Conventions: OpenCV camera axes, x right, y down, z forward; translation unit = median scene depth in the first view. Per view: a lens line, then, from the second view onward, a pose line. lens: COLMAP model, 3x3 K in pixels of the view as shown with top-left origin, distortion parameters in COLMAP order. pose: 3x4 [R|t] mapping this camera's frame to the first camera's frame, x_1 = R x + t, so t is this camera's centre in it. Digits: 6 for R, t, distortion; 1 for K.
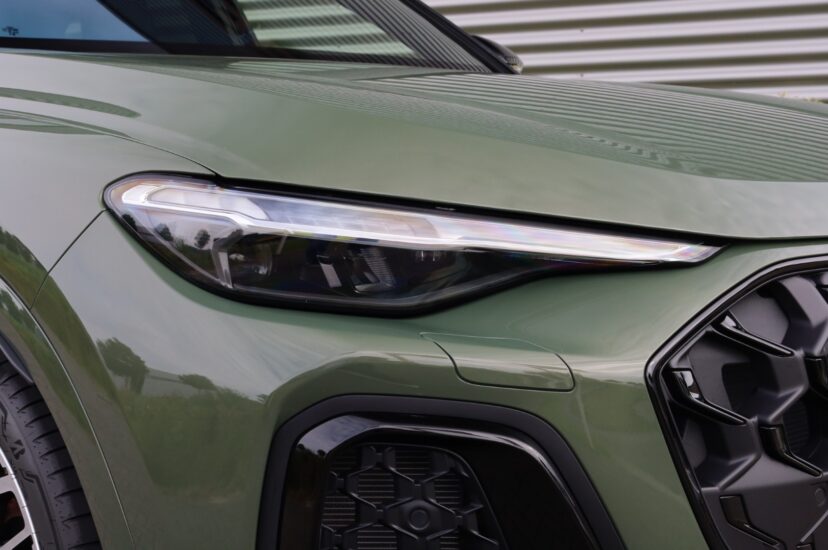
lens RADIAL K [[1252.1, 0, 414.0], [0, 1252.1, 275.0], [0, 0, 1]] dist [0.001132, 0.097768]
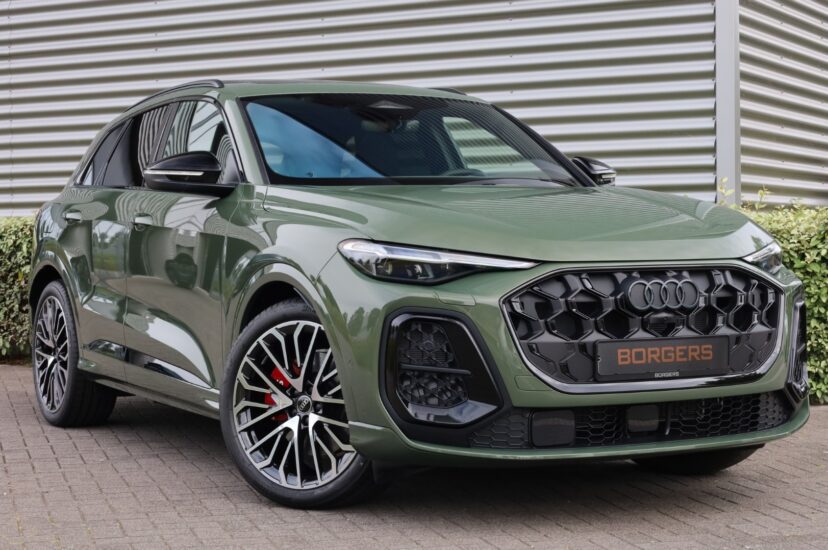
lens RADIAL K [[1618.2, 0, 414.0], [0, 1618.2, 275.0], [0, 0, 1]] dist [-0.000346, 0.089188]
pose [[0.970459, 0.002786, -0.241250, 0.893779], [-0.018999, 0.997711, -0.064905, 0.261440], [0.240517, 0.067571, 0.968290, -2.794437]]
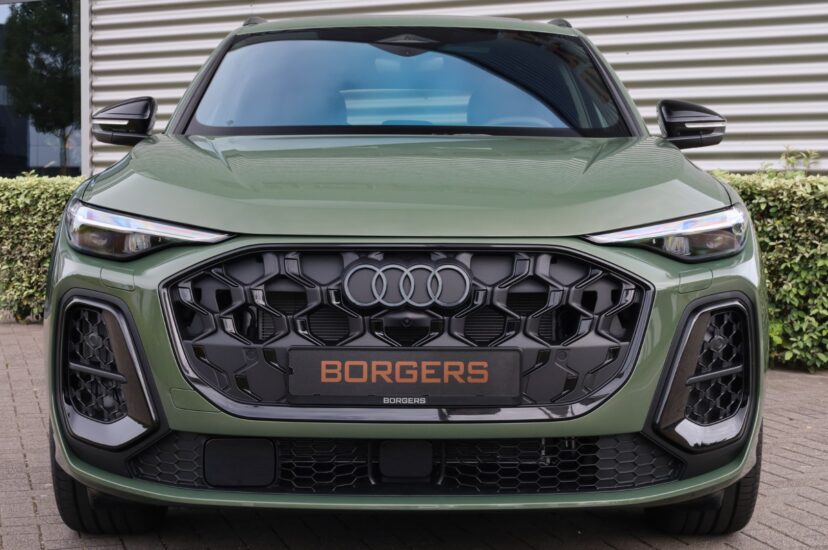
lens RADIAL K [[1542.3, 0, 414.0], [0, 1542.3, 275.0], [0, 0, 1]] dist [-0.005908, 0.001642]
pose [[0.759541, 0.043082, -0.649031, 2.242352], [-0.073844, 0.997065, -0.020233, 0.075244], [0.646254, 0.063295, 0.760493, -0.814730]]
